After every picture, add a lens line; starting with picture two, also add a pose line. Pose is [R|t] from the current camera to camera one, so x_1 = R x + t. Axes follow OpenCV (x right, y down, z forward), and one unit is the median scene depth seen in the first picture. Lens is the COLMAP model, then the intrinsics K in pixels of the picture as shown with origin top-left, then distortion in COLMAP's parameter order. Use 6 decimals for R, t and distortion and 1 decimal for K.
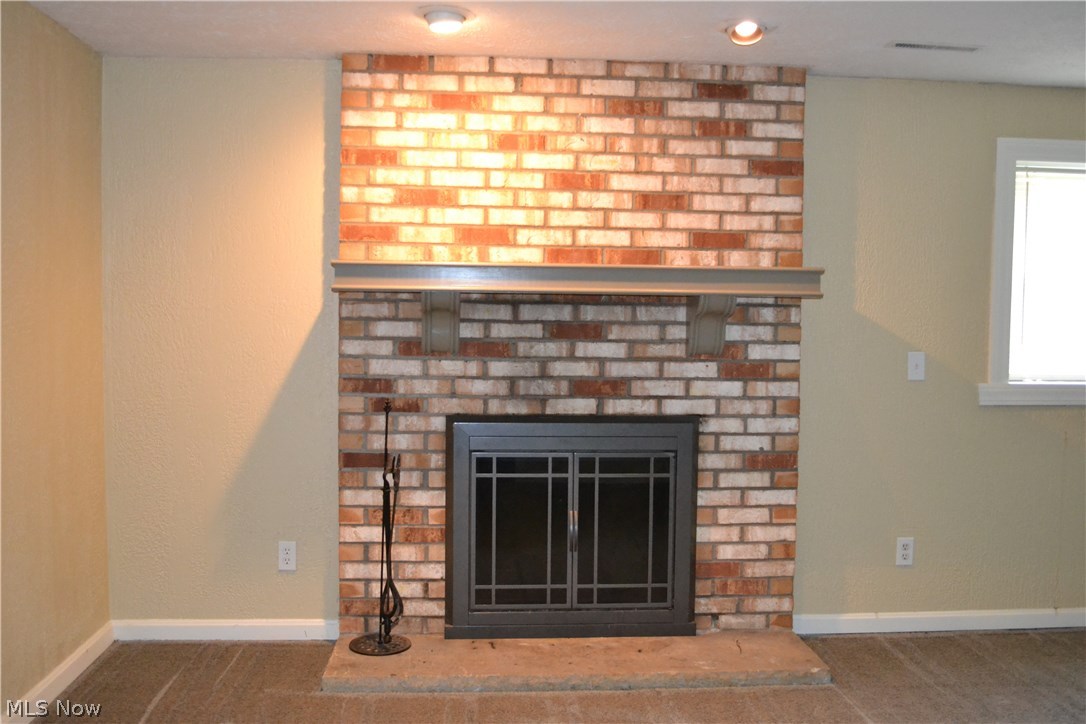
lens RADIAL K [[1008.9, 0, 543.0], [0, 1008.9, 362.0], [0, 0, 1]] dist [-0.066083, -0.008719]
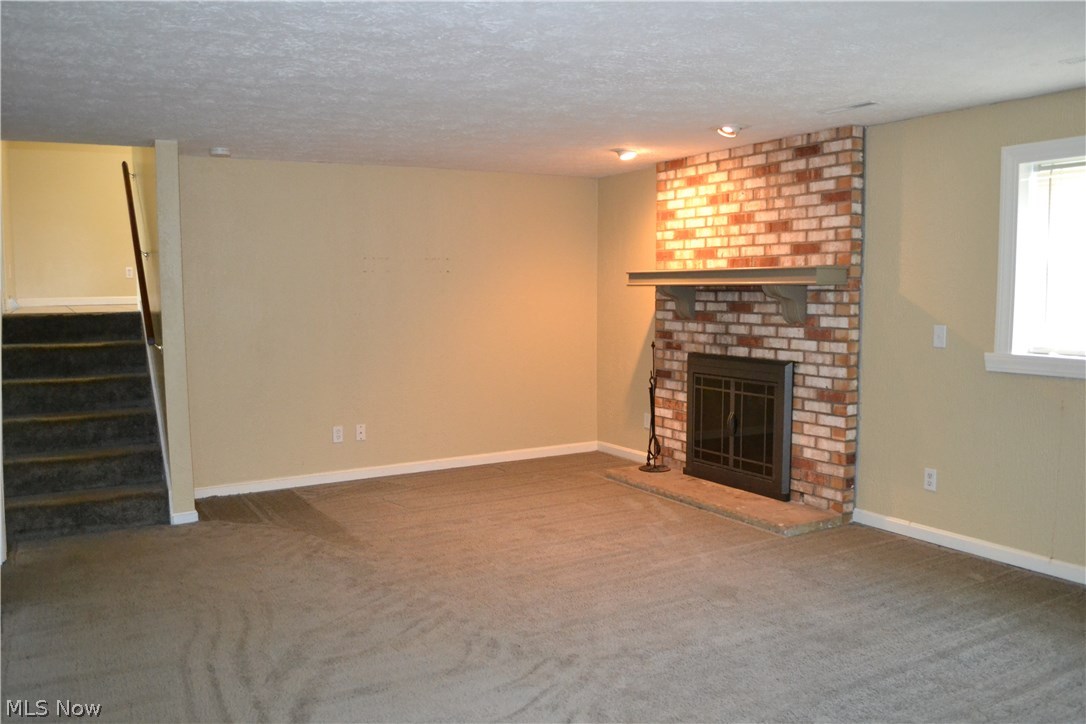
lens RADIAL K [[868.4, 0, 543.0], [0, 868.4, 362.0], [0, 0, 1]] dist [-0.080477, 0.005817]
pose [[0.442434, 0.060424, -0.894763, 1.190164], [-0.039442, 0.998073, 0.047898, 0.004790], [0.895933, 0.014100, 0.443965, 0.059714]]
